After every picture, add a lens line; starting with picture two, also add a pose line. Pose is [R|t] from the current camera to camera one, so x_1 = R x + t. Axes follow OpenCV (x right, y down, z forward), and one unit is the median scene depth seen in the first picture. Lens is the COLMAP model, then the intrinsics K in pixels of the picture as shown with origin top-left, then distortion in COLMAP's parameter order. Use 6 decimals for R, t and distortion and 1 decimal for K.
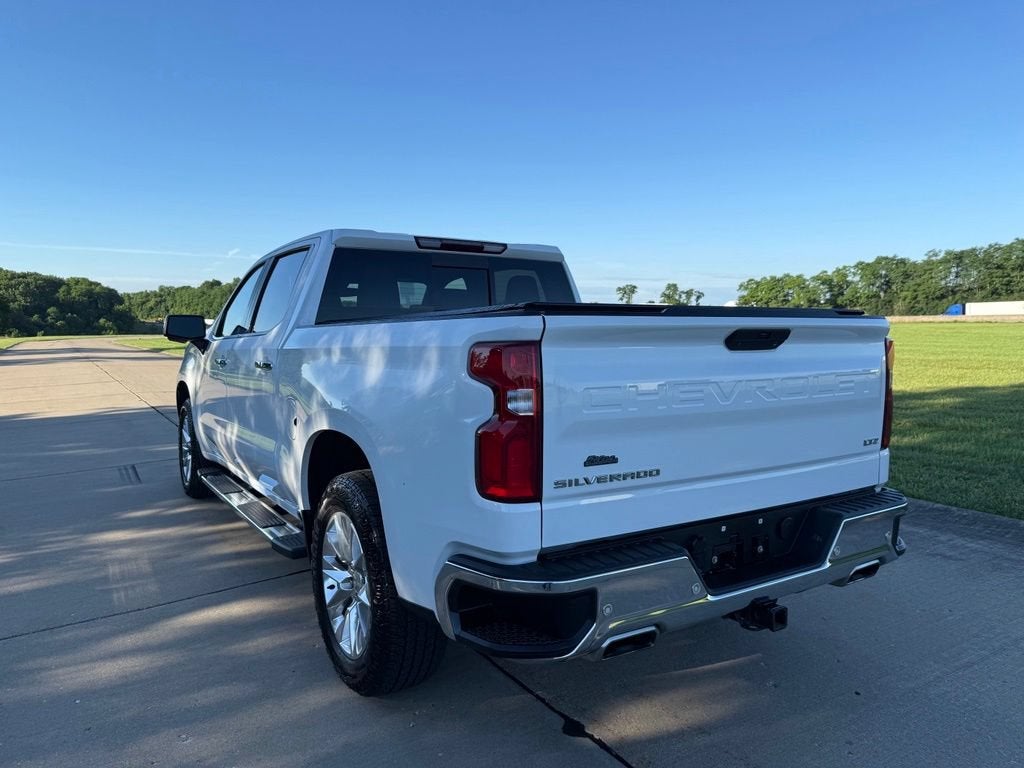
lens RADIAL K [[697.8, 0, 512.0], [0, 697.8, 384.0], [0, 0, 1]] dist [0.202597, -0.415827]
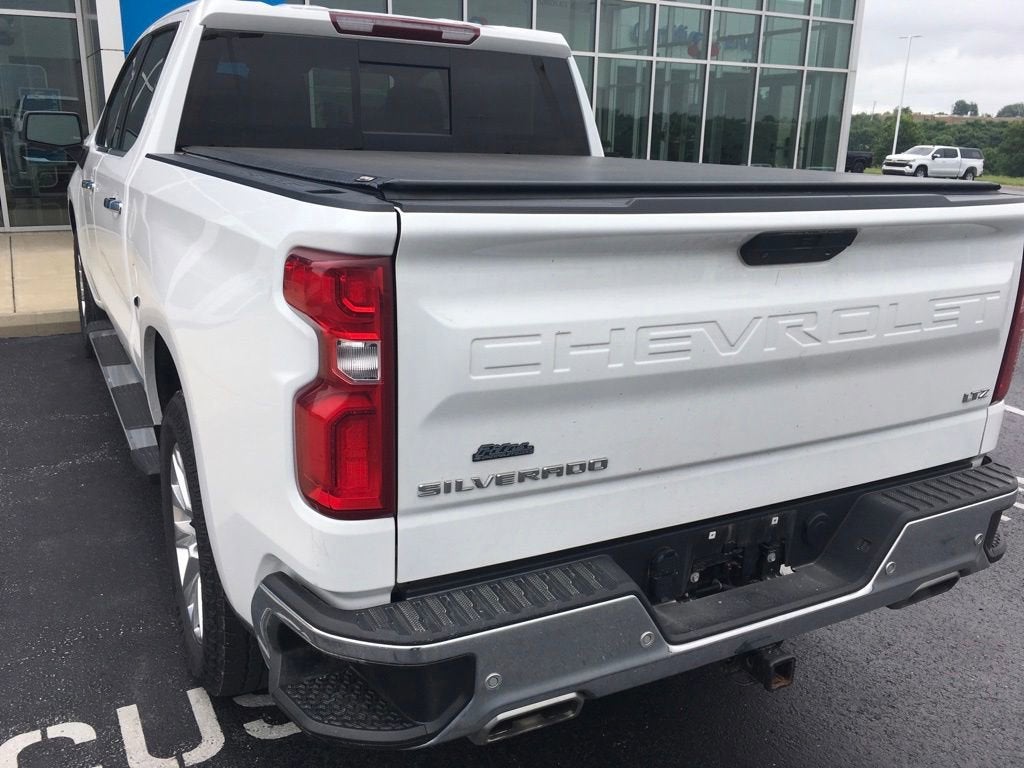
lens RADIAL K [[862.2, 0, 512.0], [0, 862.2, 384.0], [0, 0, 1]] dist [0.047472, -0.004811]
pose [[0.997097, 0.057609, -0.049795, 0.166003], [-0.045324, 0.974482, 0.219842, -0.111364], [0.061189, -0.216947, 0.974264, 0.280320]]
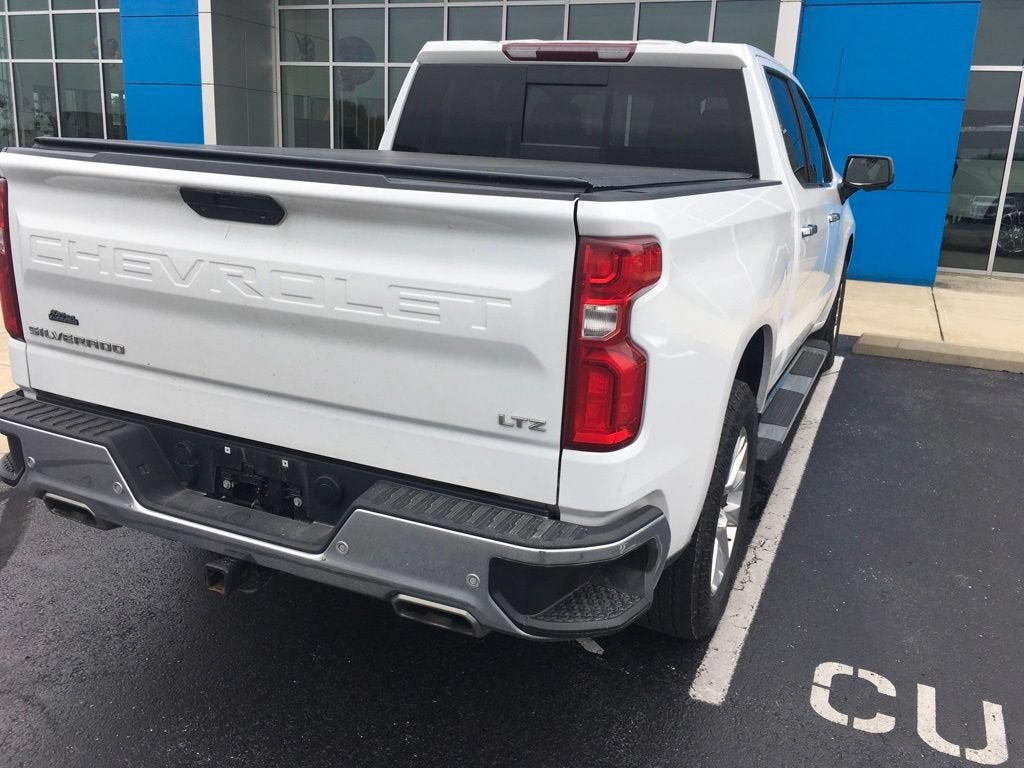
lens RADIAL K [[862.2, 0, 512.0], [0, 862.2, 384.0], [0, 0, 1]] dist [0.047472, -0.004811]
pose [[0.556555, 0.259804, -0.789144, 1.359451], [-0.110443, 0.964554, 0.239662, -0.144113], [0.823437, -0.046230, 0.565521, 0.823668]]
